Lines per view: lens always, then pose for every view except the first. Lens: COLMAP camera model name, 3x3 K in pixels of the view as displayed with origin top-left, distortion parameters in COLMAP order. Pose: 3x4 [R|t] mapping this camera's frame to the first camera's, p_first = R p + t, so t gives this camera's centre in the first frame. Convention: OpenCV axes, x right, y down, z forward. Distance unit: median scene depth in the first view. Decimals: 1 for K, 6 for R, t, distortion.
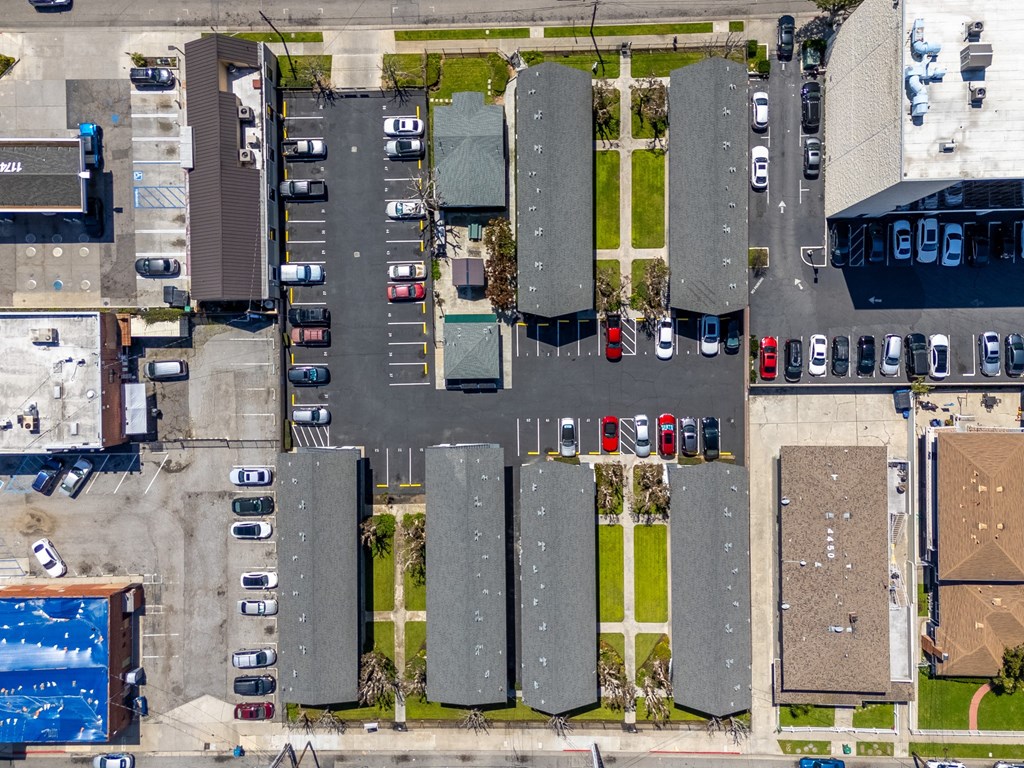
lens RADIAL K [[768.0, 0, 528.4], [0, 768.0, 382.6], [0, 0, 1]] dist [-0.002104, -0.001491]
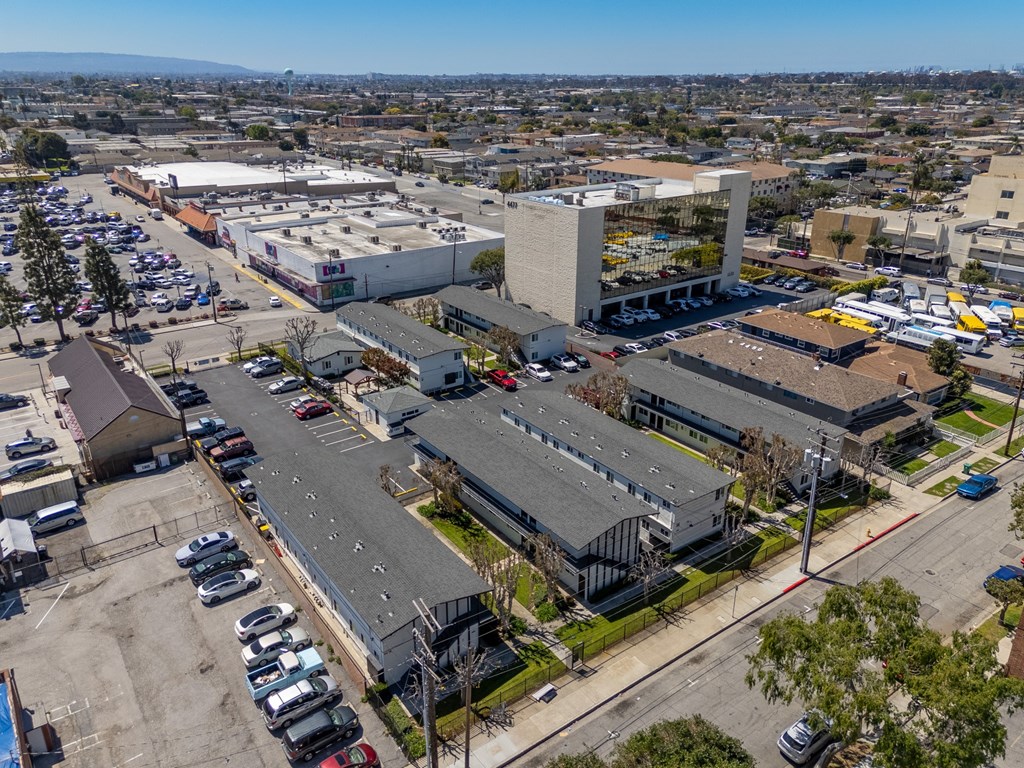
lens RADIAL K [[768.0, 0, 528.4], [0, 768.0, 382.6], [0, 0, 1]] dist [-0.002104, -0.001491]
pose [[0.803623, -0.188356, 0.564545, -0.500033], [0.594065, 0.310813, -0.741944, 0.803162], [-0.035718, 0.931621, 0.361673, 0.579185]]
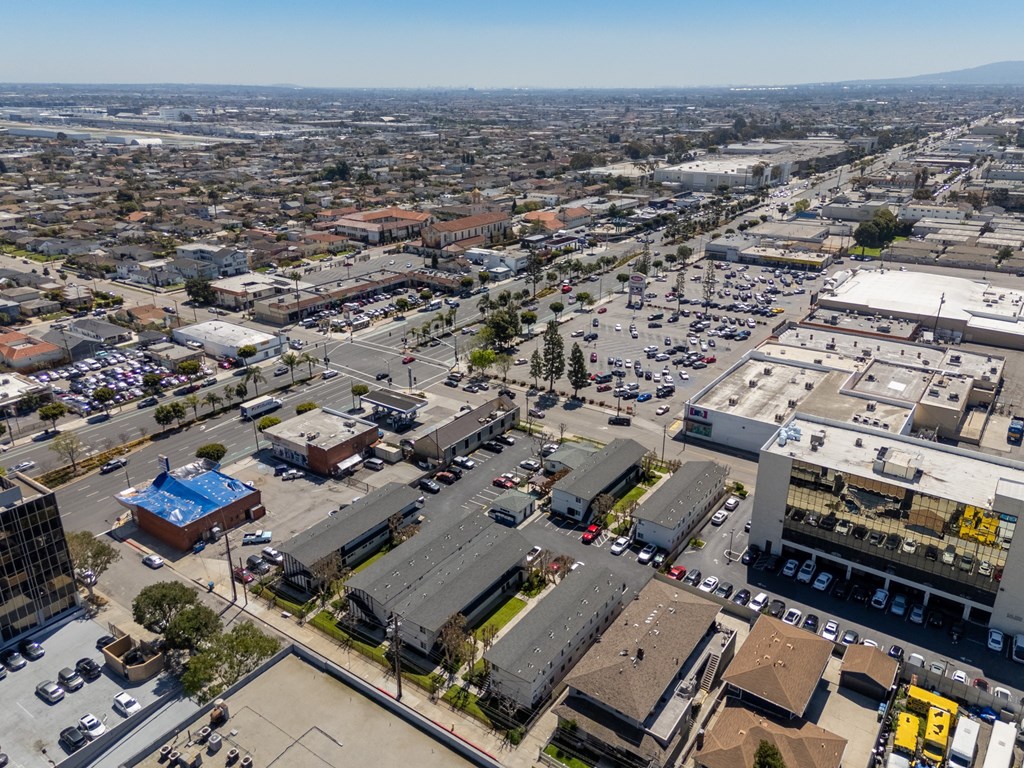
lens RADIAL K [[768.0, 0, 528.4], [0, 768.0, 382.6], [0, 0, 1]] dist [-0.002104, -0.001491]
pose [[0.821612, 0.256124, -0.509269, 0.714897], [-0.568620, 0.305040, -0.763952, 1.107796], [-0.040319, 0.917252, 0.396261, 0.093895]]
